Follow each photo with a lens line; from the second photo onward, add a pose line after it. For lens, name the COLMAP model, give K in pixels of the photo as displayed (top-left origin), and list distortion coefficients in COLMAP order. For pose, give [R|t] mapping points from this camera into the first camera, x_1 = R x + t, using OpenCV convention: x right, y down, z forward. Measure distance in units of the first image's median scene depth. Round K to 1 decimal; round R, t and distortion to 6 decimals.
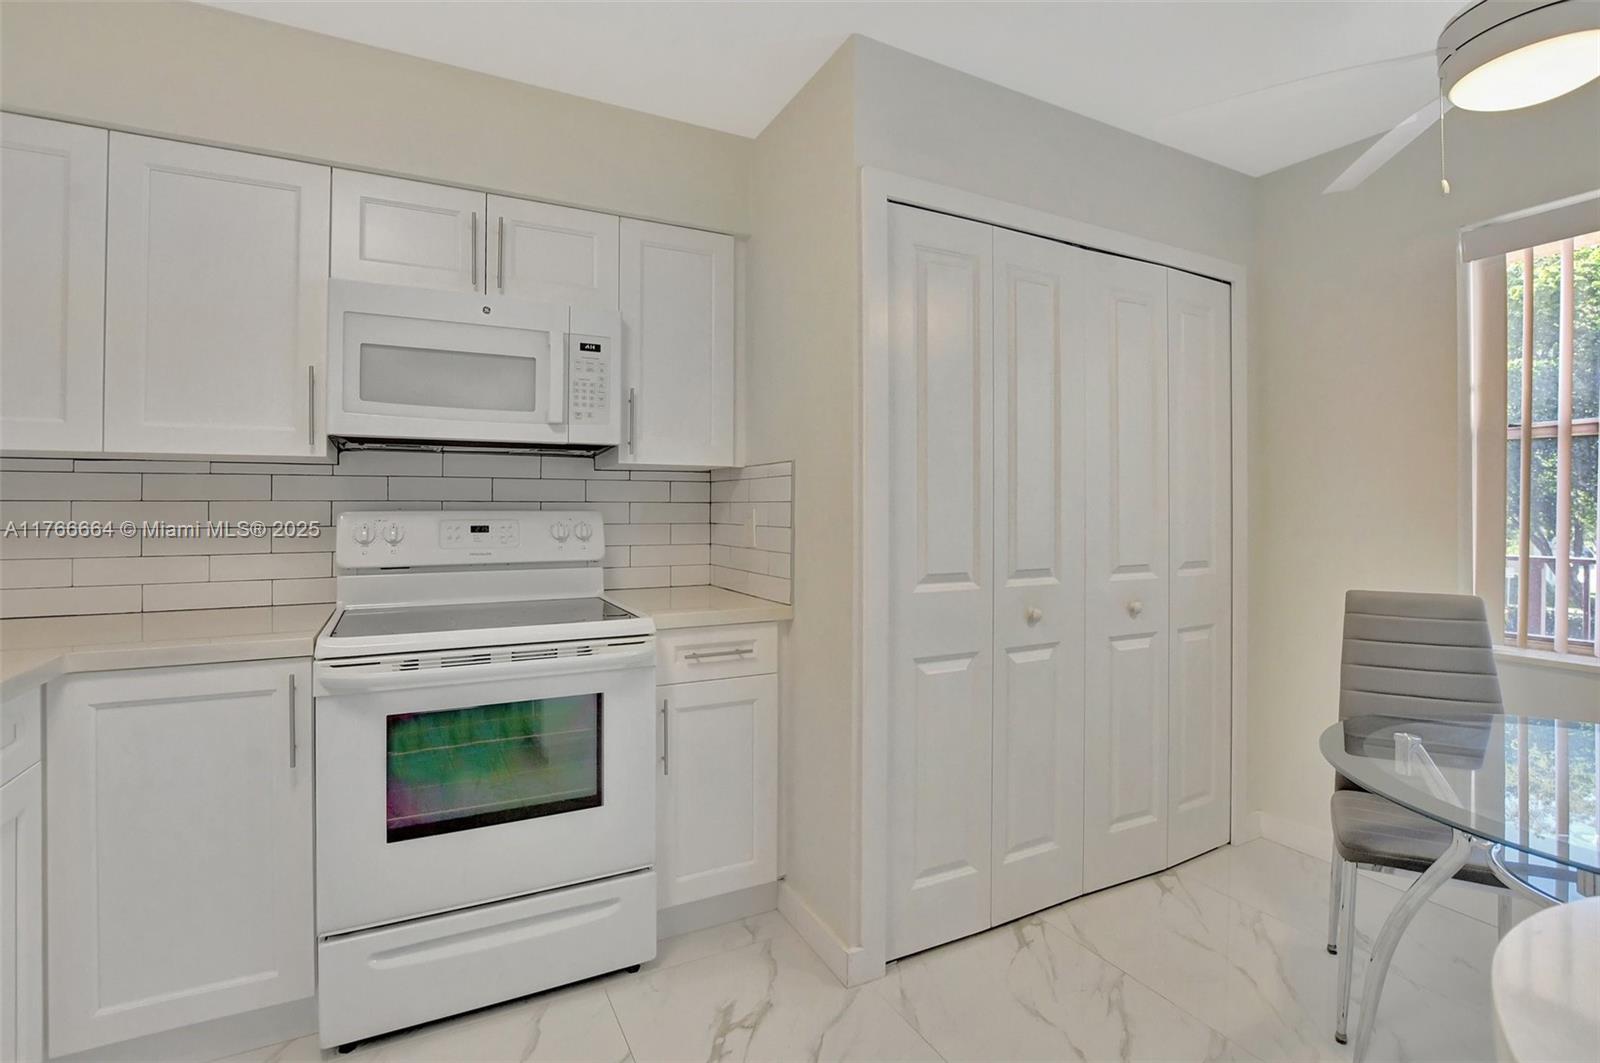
lens RADIAL K [[719.2, 0, 795.5], [0, 719.2, 520.6], [0, 0, 1]] dist [-0.012720, -0.000185]
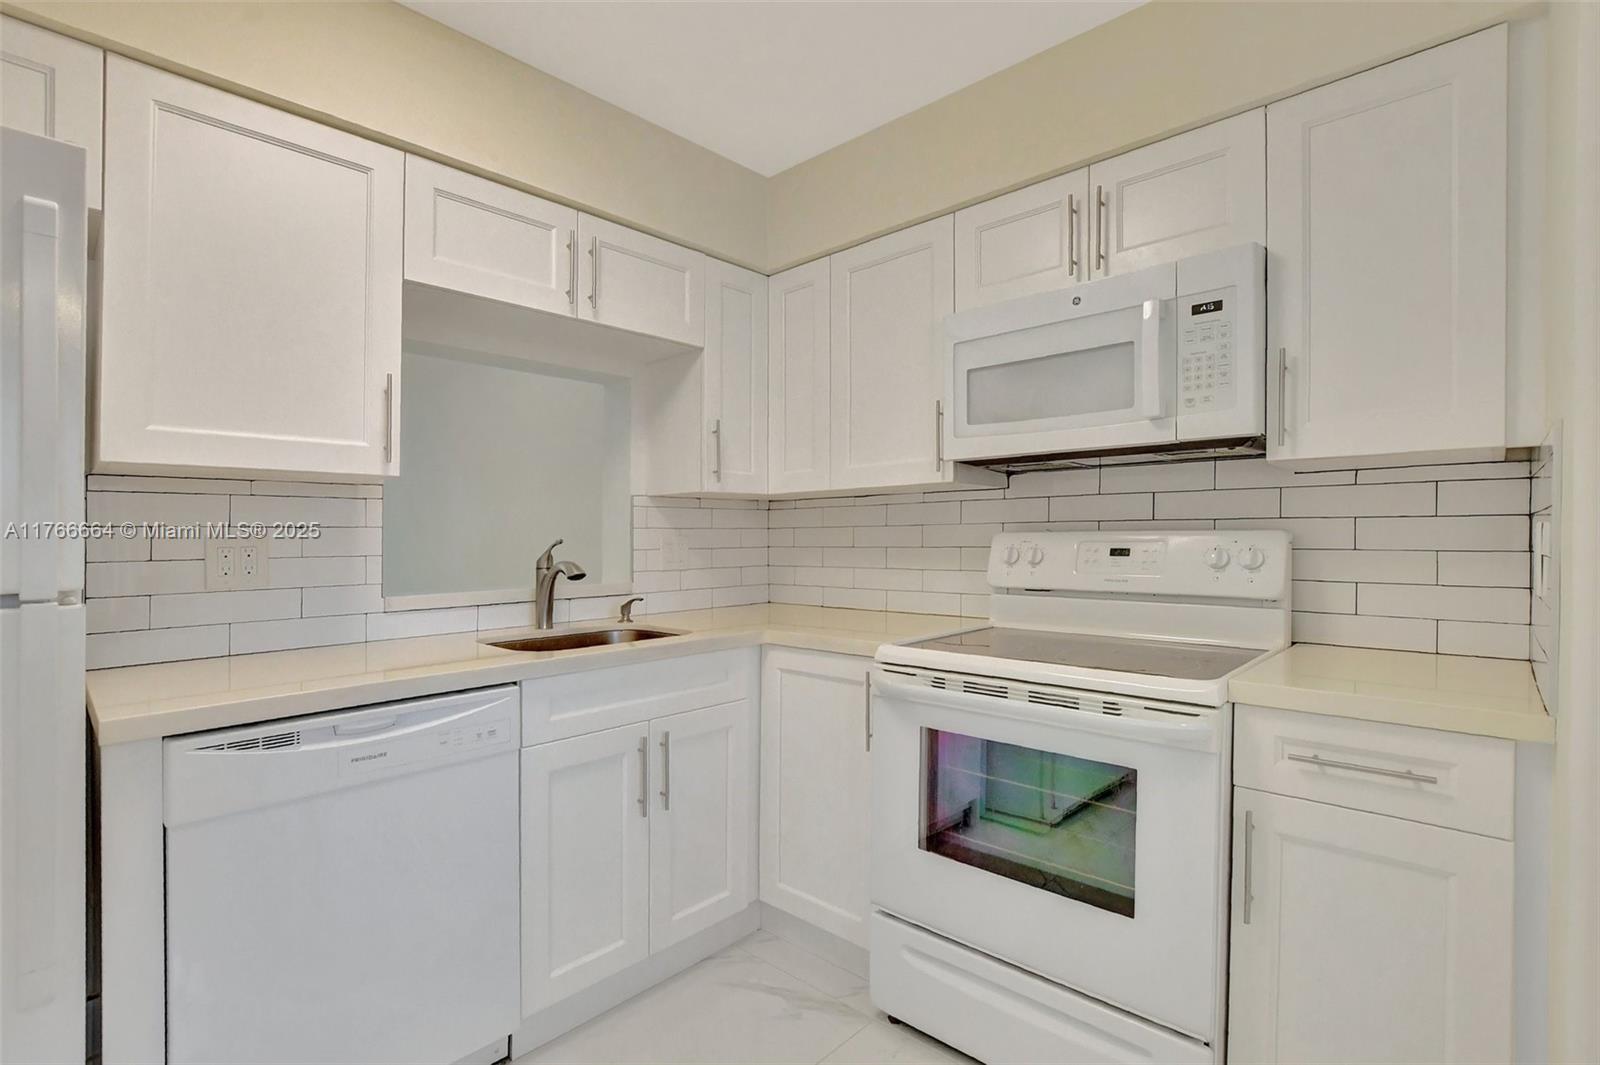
lens RADIAL K [[748.7, 0, 794.7], [0, 748.7, 548.2], [0, 0, 1]] dist [-0.016127, 0.000277]
pose [[0.346912, 0.010172, -0.937843, 0.289471], [-0.012070, 0.999907, 0.006381, 0.006482], [0.937820, 0.009106, 0.347002, 0.341930]]
